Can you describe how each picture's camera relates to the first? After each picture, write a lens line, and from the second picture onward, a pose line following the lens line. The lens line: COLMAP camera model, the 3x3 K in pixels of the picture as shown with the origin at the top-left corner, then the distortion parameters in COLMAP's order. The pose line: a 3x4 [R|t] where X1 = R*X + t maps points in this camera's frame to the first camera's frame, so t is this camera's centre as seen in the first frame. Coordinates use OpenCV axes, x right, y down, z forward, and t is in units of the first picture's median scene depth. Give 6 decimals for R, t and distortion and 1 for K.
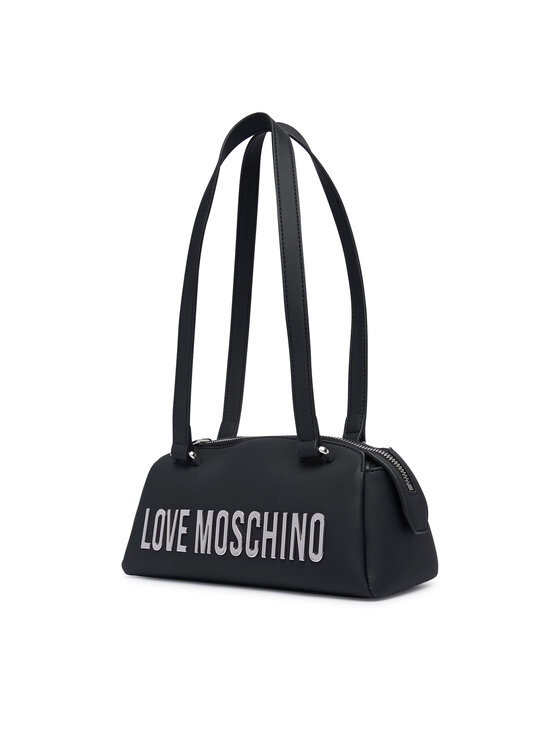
lens RADIAL K [[819.9, 0, 280.0], [0, 819.9, 373.0], [0, 0, 1]] dist [-0.004861, -0.003154]
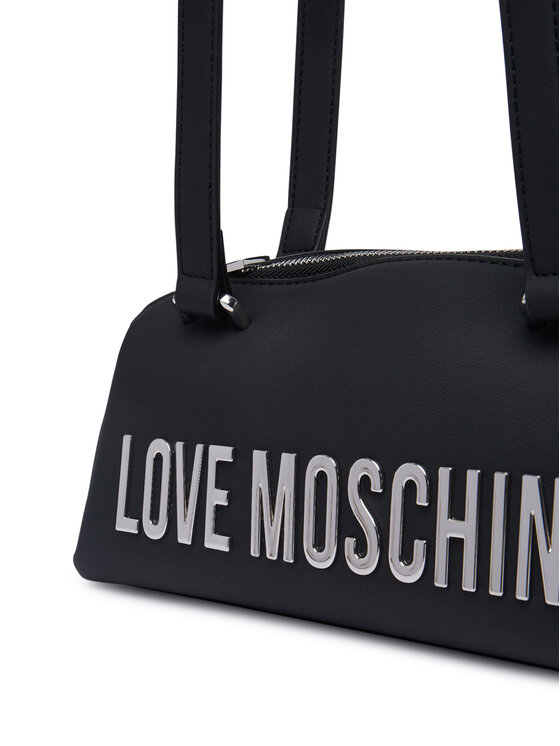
lens RADIAL K [[1029.9, 0, 280.0], [0, 1029.9, 373.0], [0, 0, 1]] dist [0.004441, 0.011972]
pose [[0.999570, -0.026353, -0.012830, -0.079702], [0.028707, 0.968578, 0.247048, 0.009675], [0.005917, -0.247310, 0.968918, 0.526595]]
